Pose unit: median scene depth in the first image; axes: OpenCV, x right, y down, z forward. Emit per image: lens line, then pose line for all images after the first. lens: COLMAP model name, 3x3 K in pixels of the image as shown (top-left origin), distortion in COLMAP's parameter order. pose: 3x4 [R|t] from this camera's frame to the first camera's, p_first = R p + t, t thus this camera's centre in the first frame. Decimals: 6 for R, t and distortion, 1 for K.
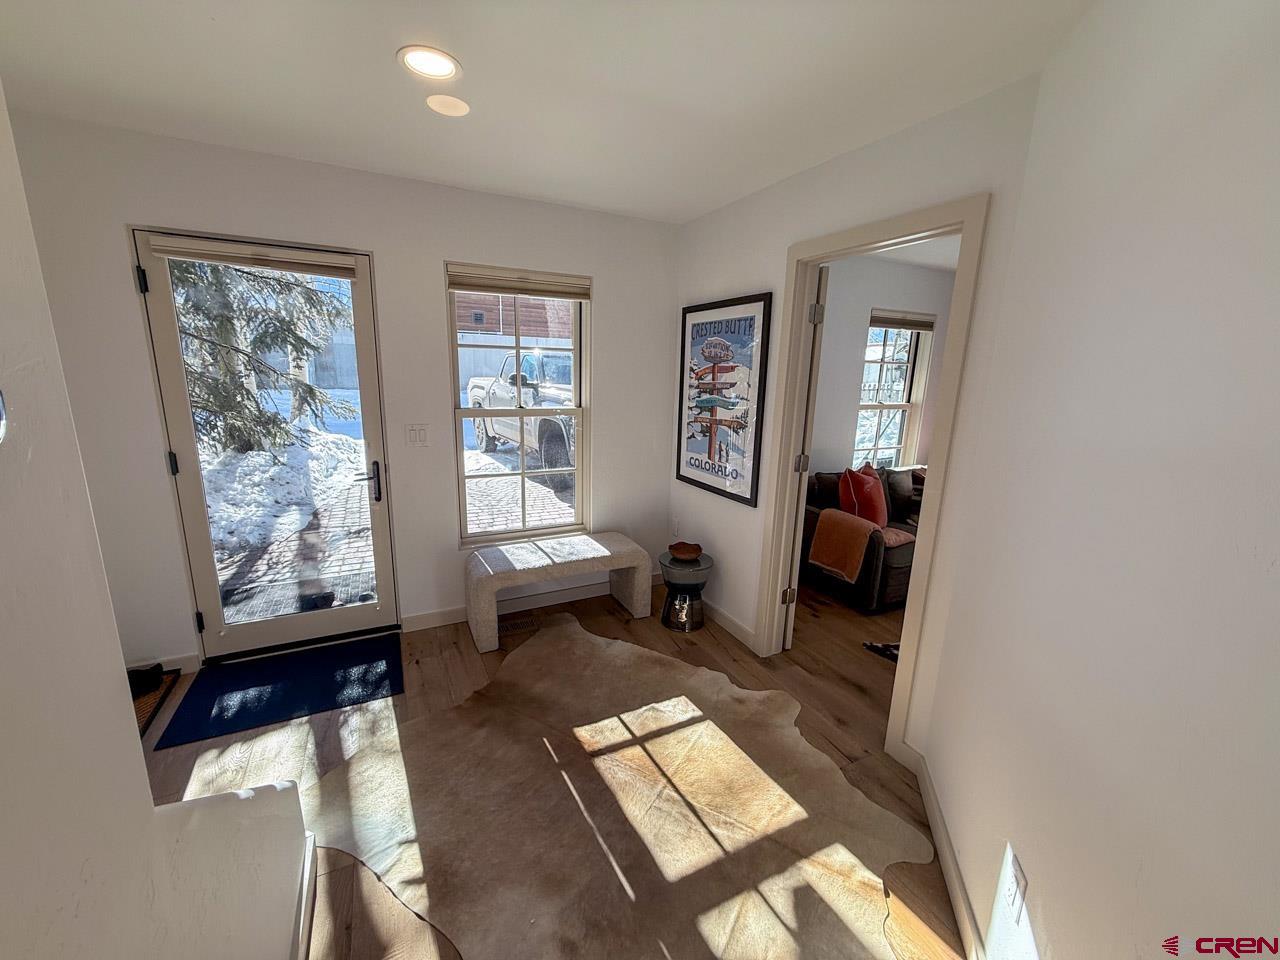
lens RADIAL K [[509.5, 0, 644.9], [0, 509.5, 480.8], [0, 0, 1]] dist [0.000416, -0.000646]
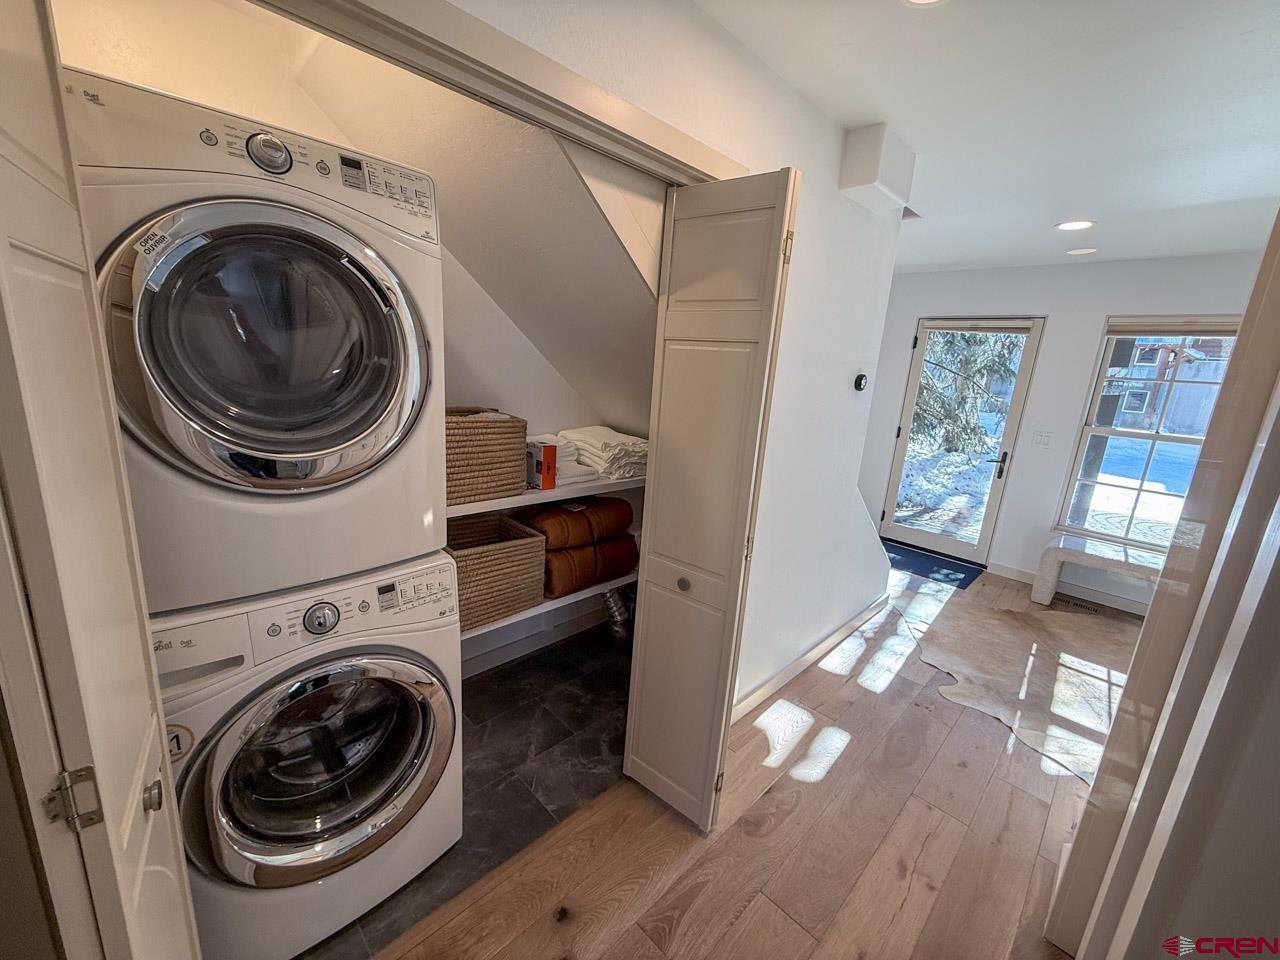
lens RADIAL K [[509.5, 0, 642.0], [0, 509.5, 484.0], [0, 0, 1]] dist [0.000416, -0.000646]
pose [[0.308290, 0.210004, -0.927823, 0.637280], [-0.251965, 0.958521, 0.133231, 0.138501], [0.917317, 0.192705, 0.348416, -0.562215]]
